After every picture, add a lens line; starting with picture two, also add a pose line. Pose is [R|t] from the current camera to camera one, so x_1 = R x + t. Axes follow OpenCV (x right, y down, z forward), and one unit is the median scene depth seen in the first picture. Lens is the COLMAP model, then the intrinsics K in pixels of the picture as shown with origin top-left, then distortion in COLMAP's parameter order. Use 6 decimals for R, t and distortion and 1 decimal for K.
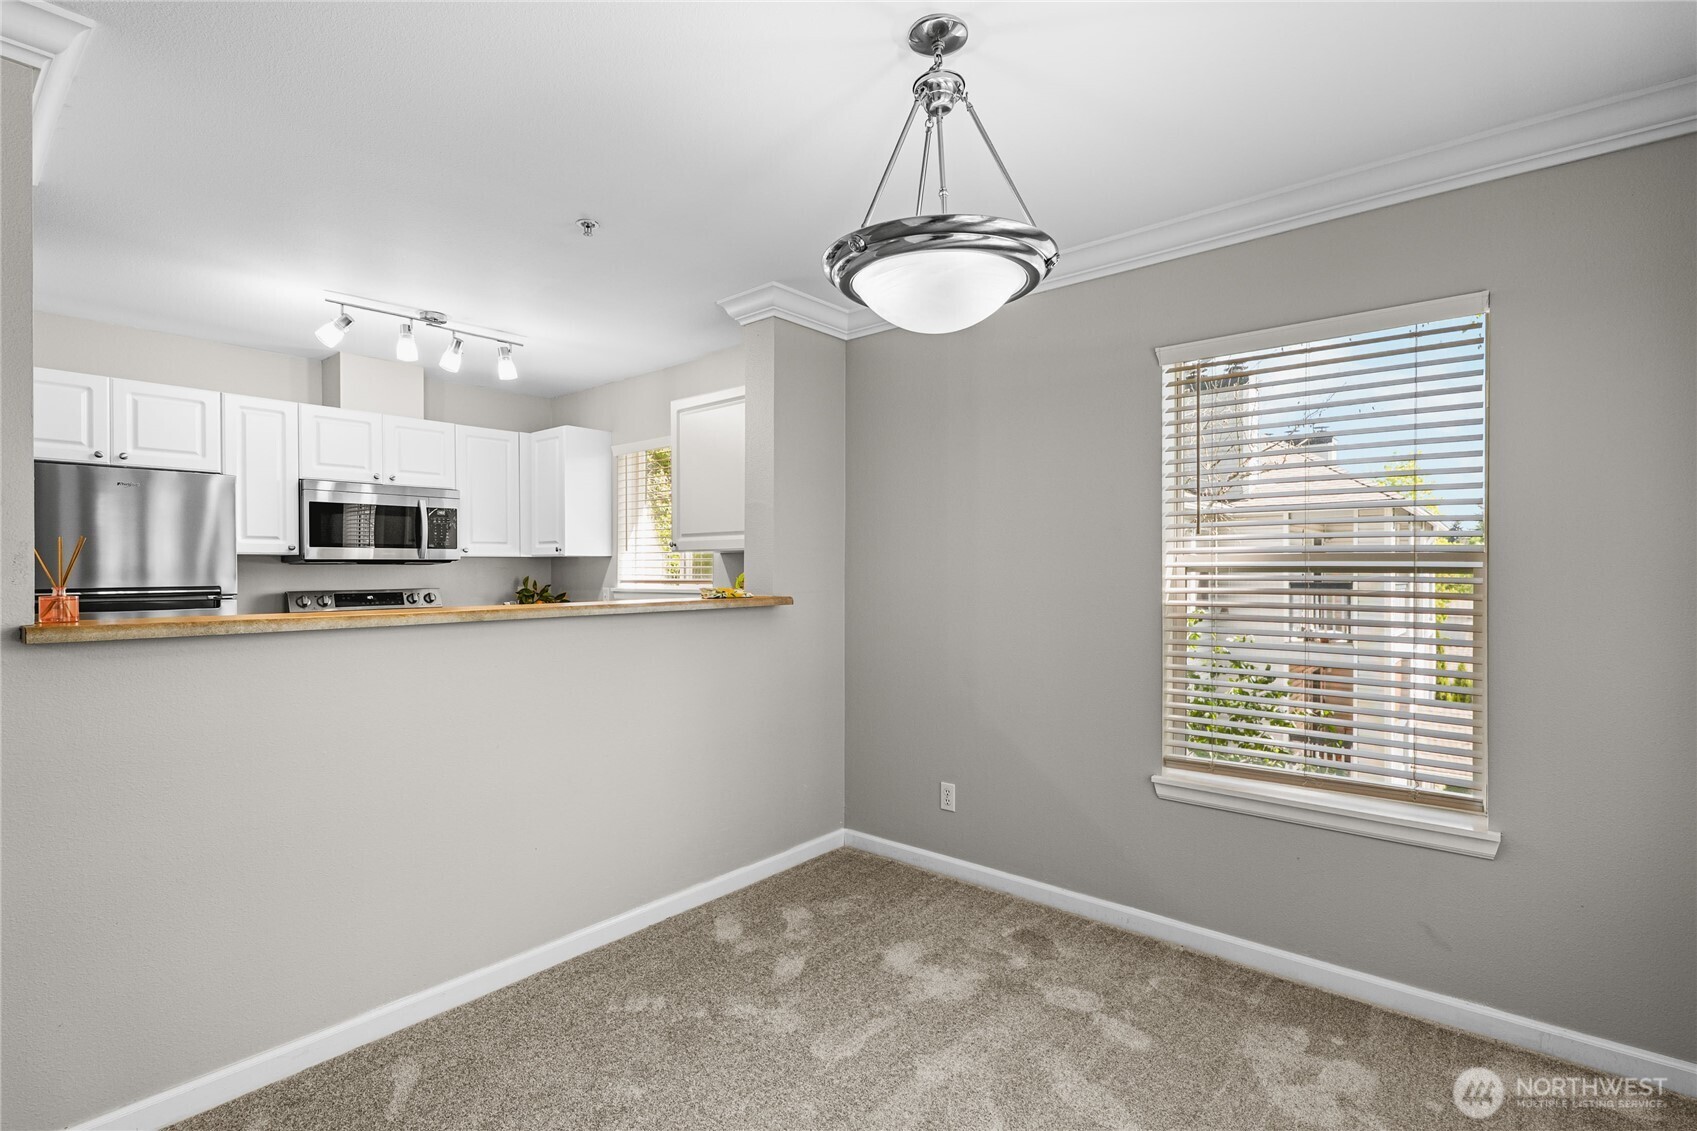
lens RADIAL K [[795.9, 0, 849.6], [0, 795.9, 571.6], [0, 0, 1]] dist [0.008122, -0.000792]
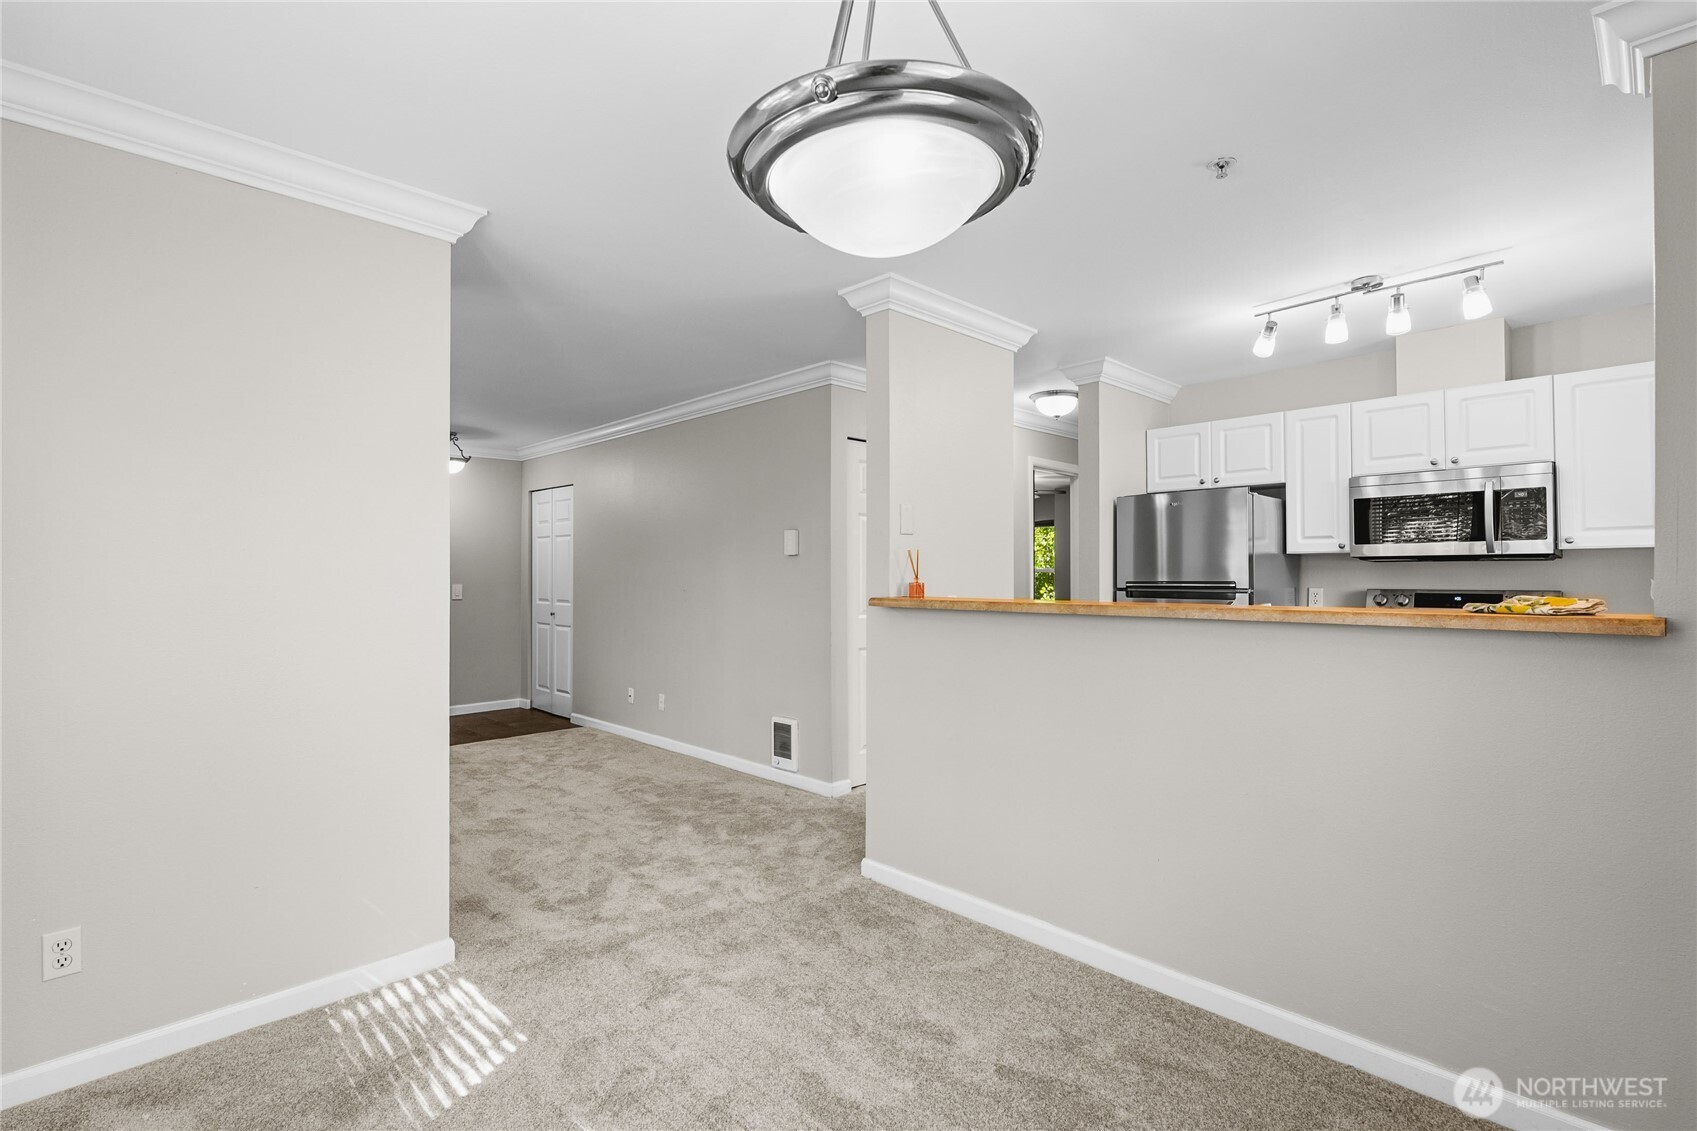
lens RADIAL K [[795.9, 0, 833.5], [0, 795.9, 564.8], [0, 0, 1]] dist [0.008122, -0.000792]
pose [[-0.114994, -0.002822, -0.993362, 0.391584], [0.001306, 0.999995, -0.002992, -0.003412], [0.993365, -0.001641, -0.114990, 0.469048]]
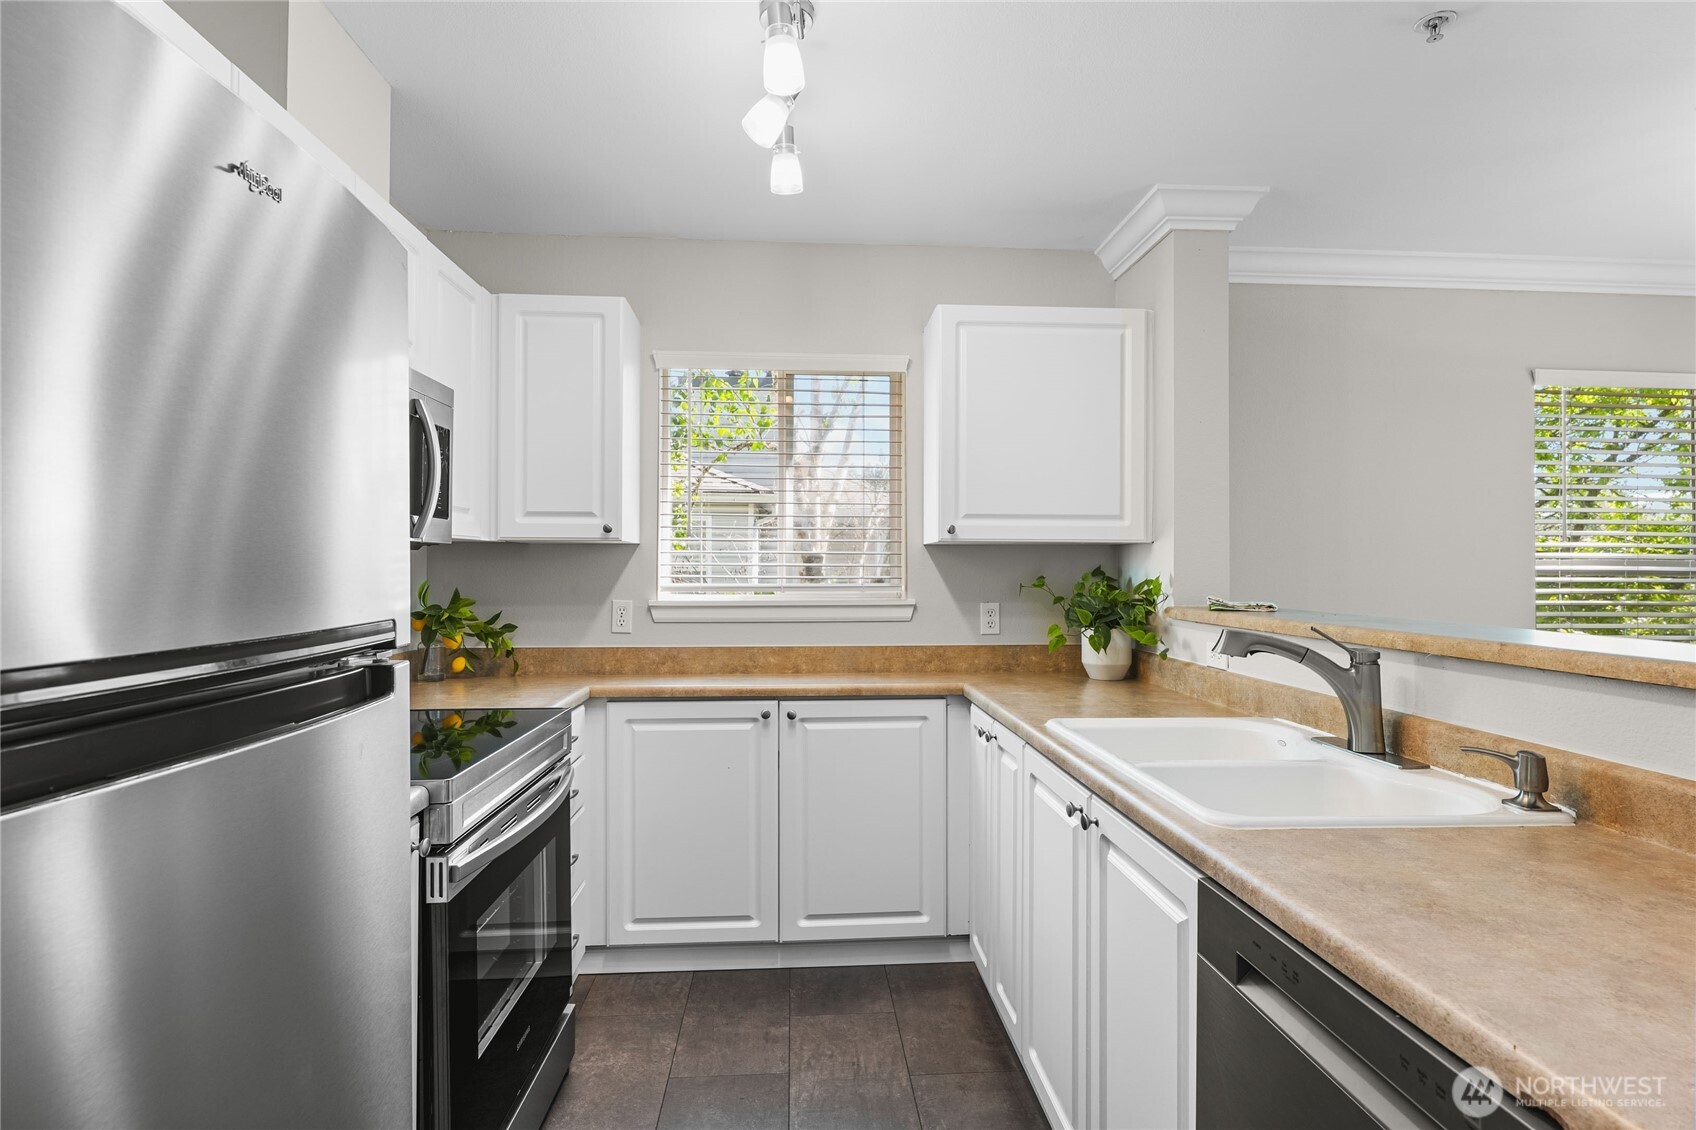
lens RADIAL K [[869.5, 0, 842.7], [0, 869.5, 565.6], [0, 0, 1]] dist [0.002332, 0.000408]
pose [[0.731246, 0.008014, 0.682067, -0.762009], [-0.005001, 0.999967, -0.006387, -0.000705], [-0.682095, 0.001259, 0.731262, 0.562280]]
